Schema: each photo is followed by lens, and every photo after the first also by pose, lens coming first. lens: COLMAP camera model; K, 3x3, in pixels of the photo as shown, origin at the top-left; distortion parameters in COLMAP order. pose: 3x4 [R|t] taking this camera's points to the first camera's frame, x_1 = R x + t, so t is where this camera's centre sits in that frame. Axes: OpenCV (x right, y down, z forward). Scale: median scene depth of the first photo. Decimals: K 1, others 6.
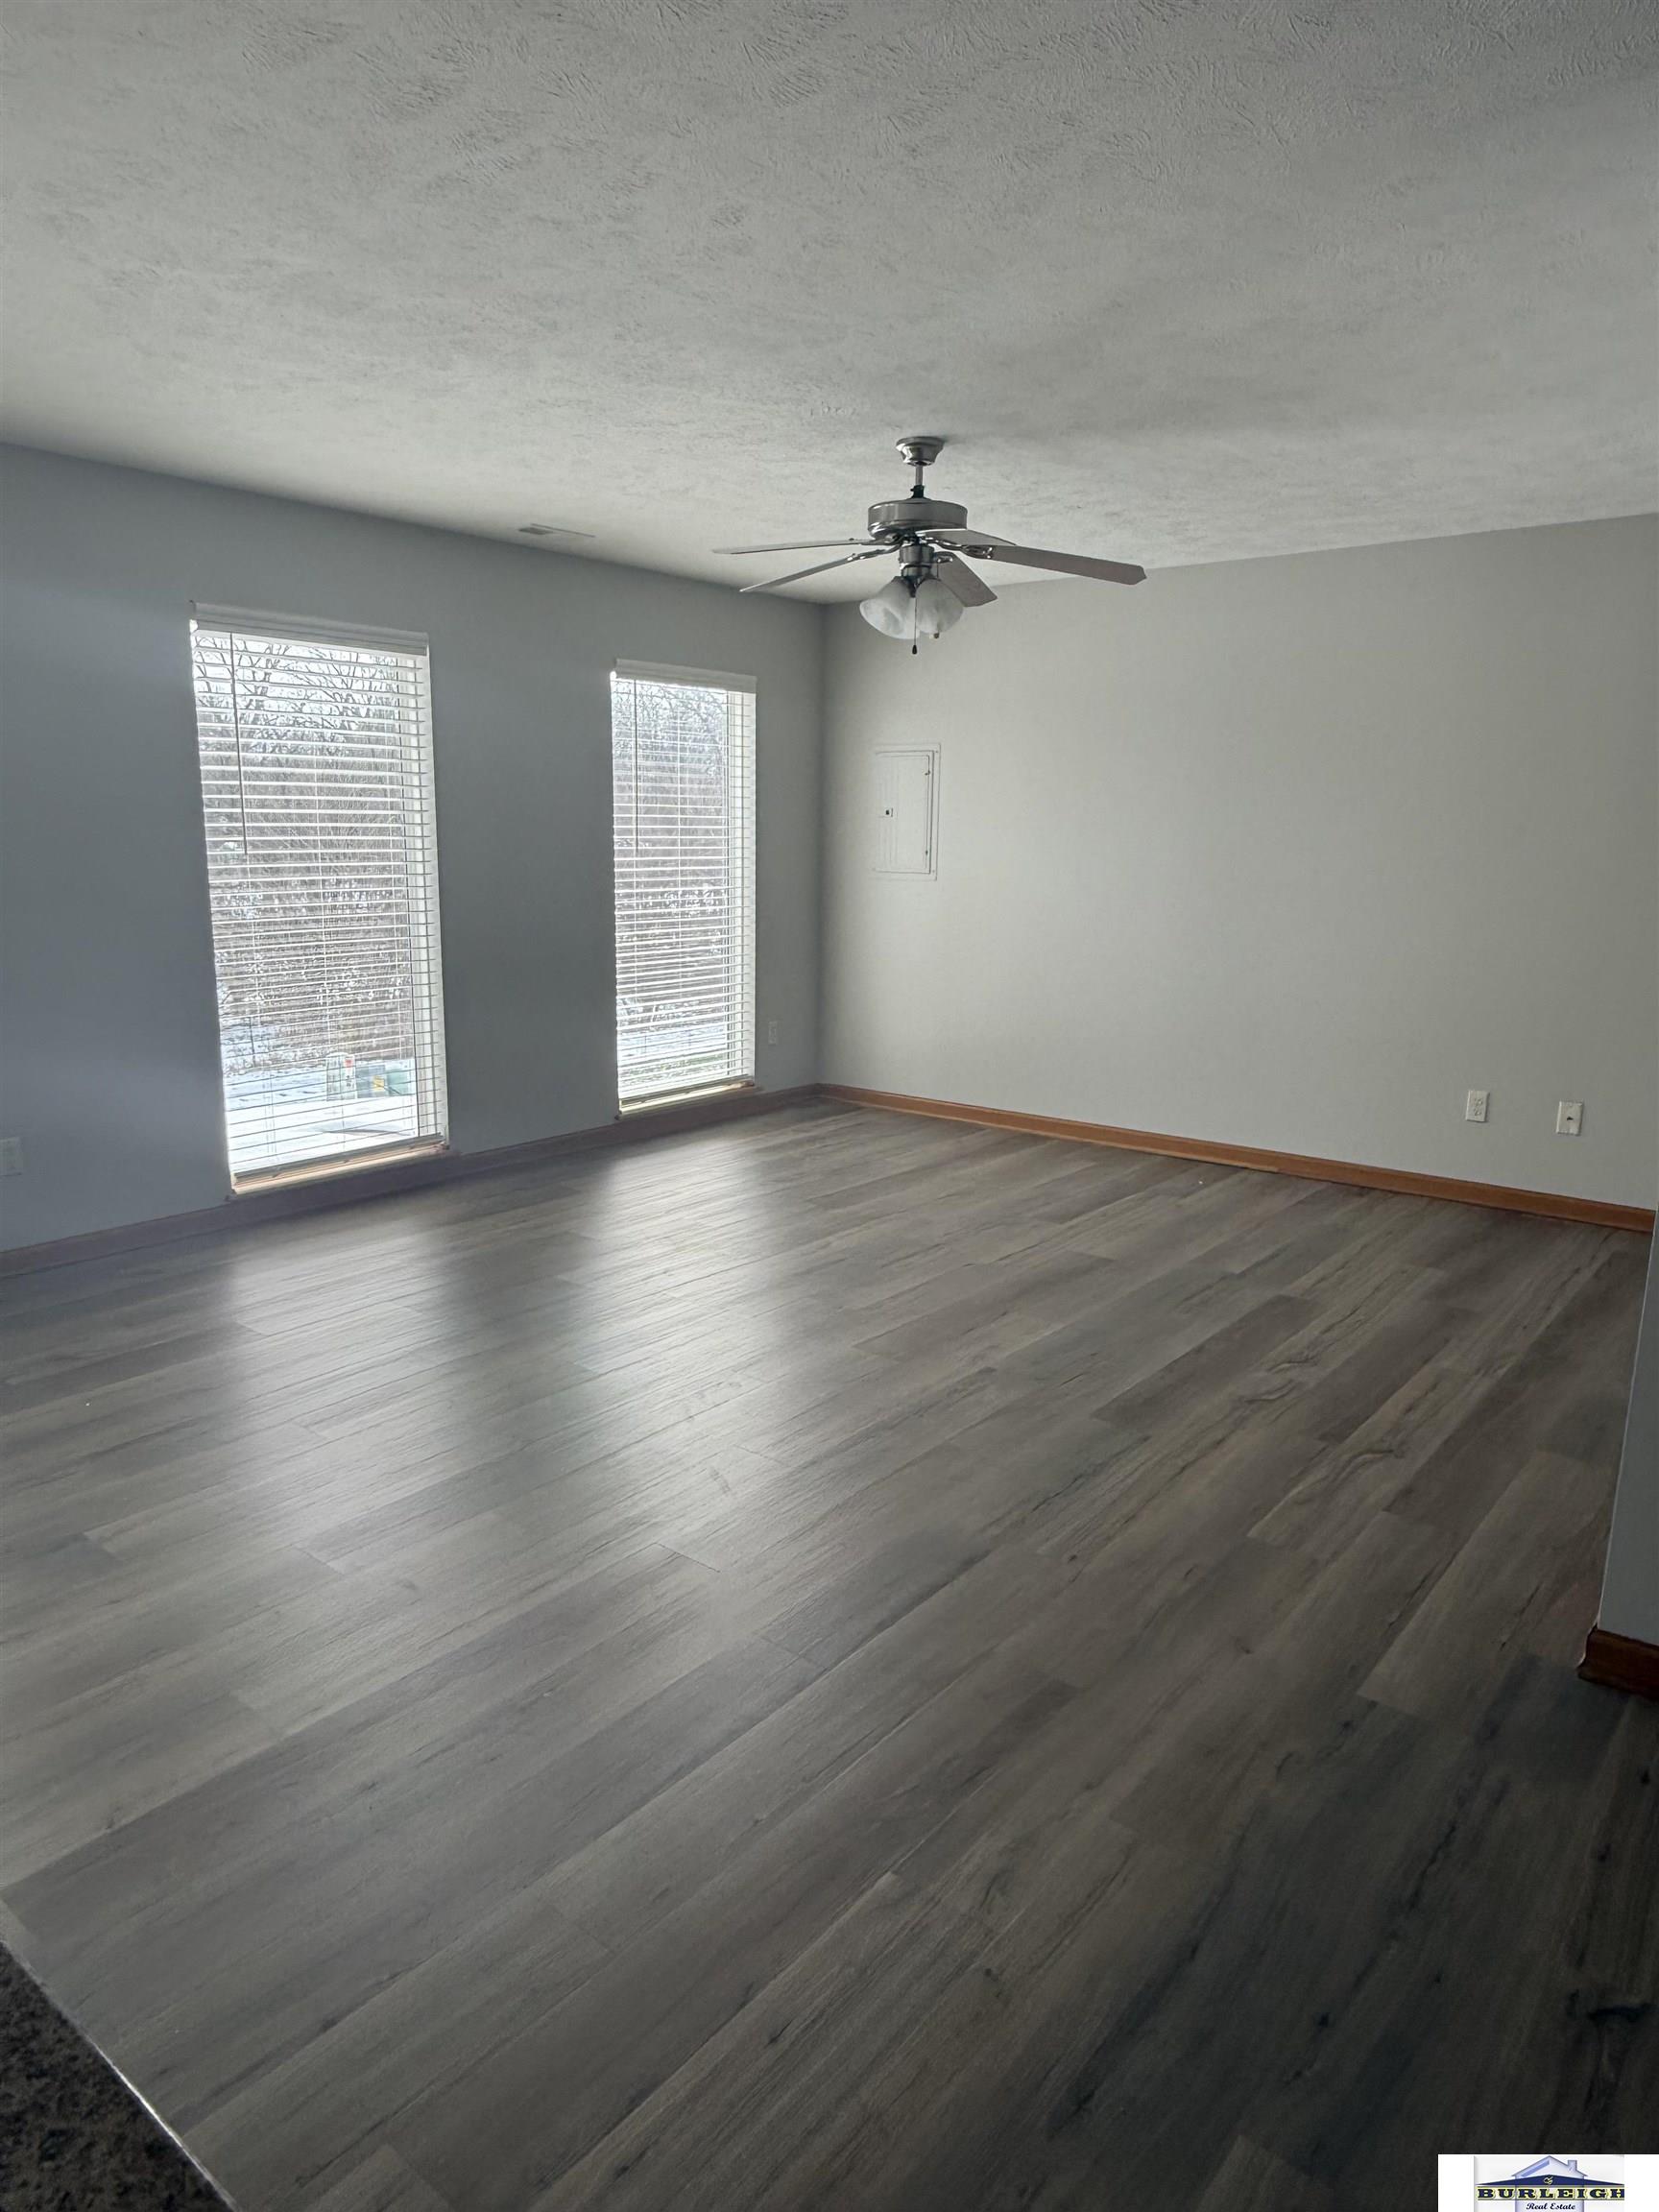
lens RADIAL K [[1434.8, 0, 828.1], [0, 1434.8, 1102.0], [0, 0, 1]] dist [0.008102, -0.000727]
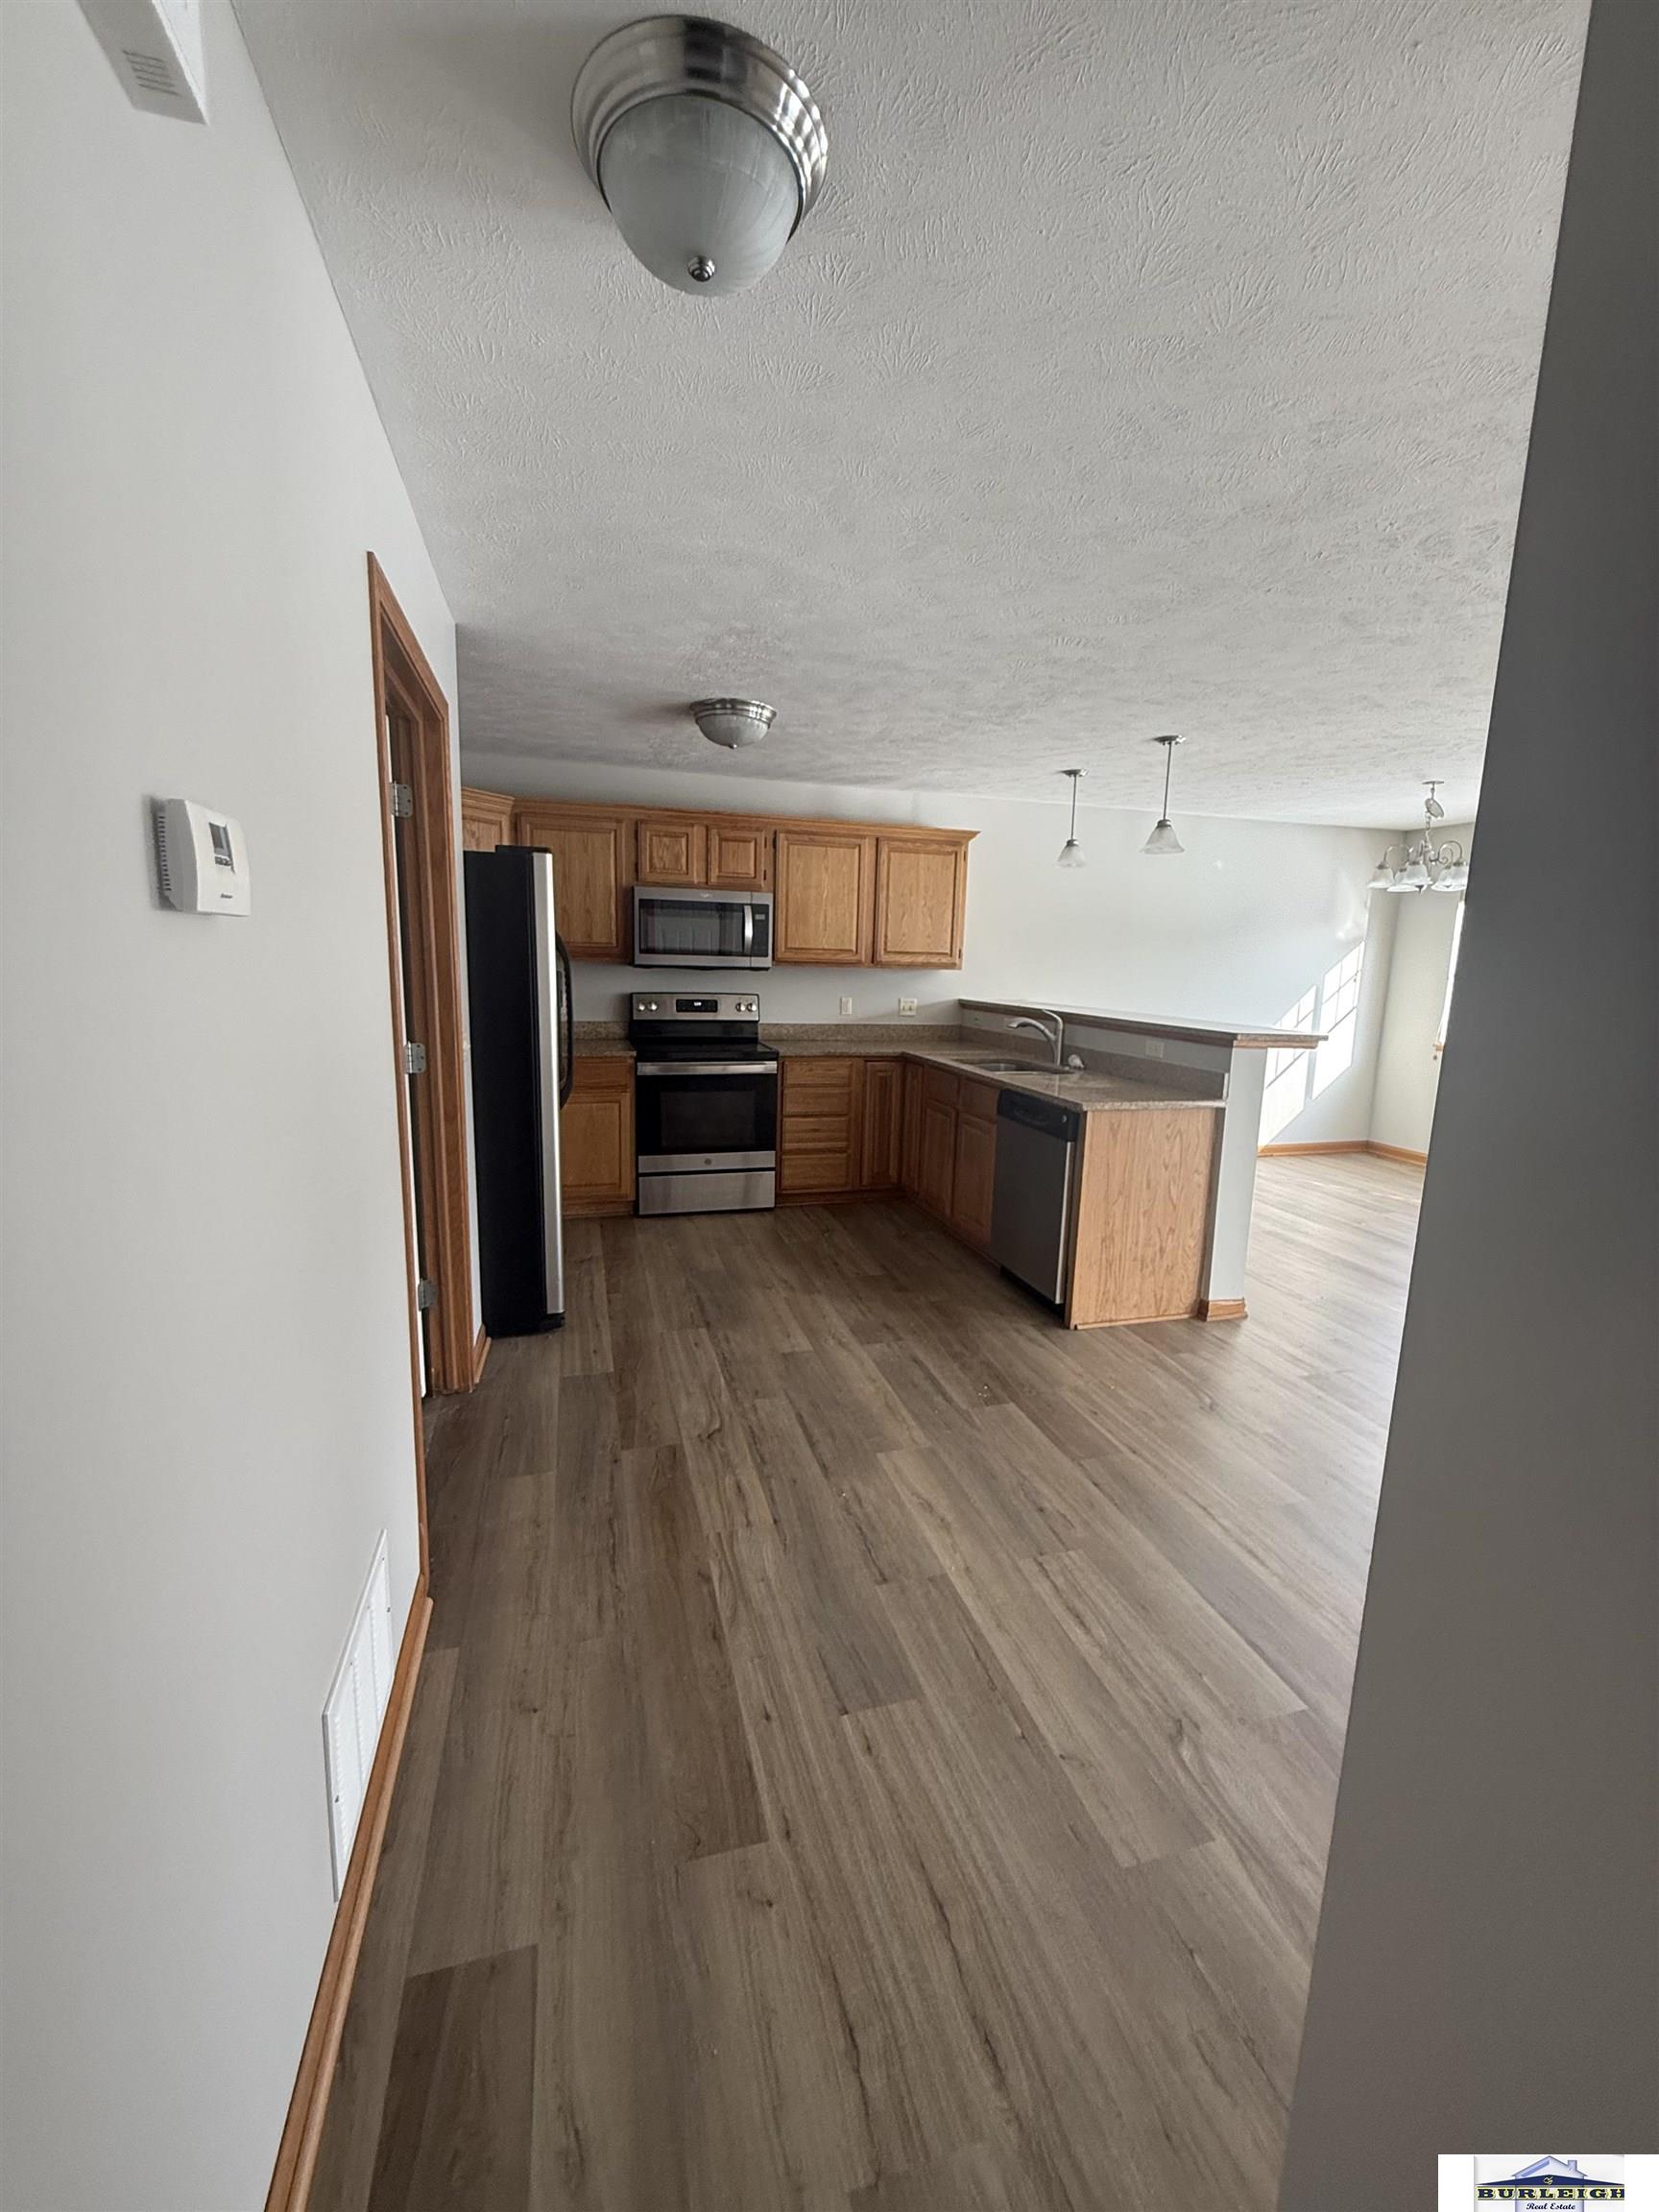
lens RADIAL K [[897.3, 0, 832.6], [0, 897.3, 1105.2], [0, 0, 1]] dist [0.010055, 0.000005]
pose [[-0.585087, 0.122368, -0.801685, 0.688179], [-0.168896, 0.948488, 0.268040, -0.205169], [0.793188, 0.292228, -0.534280, 1.048386]]
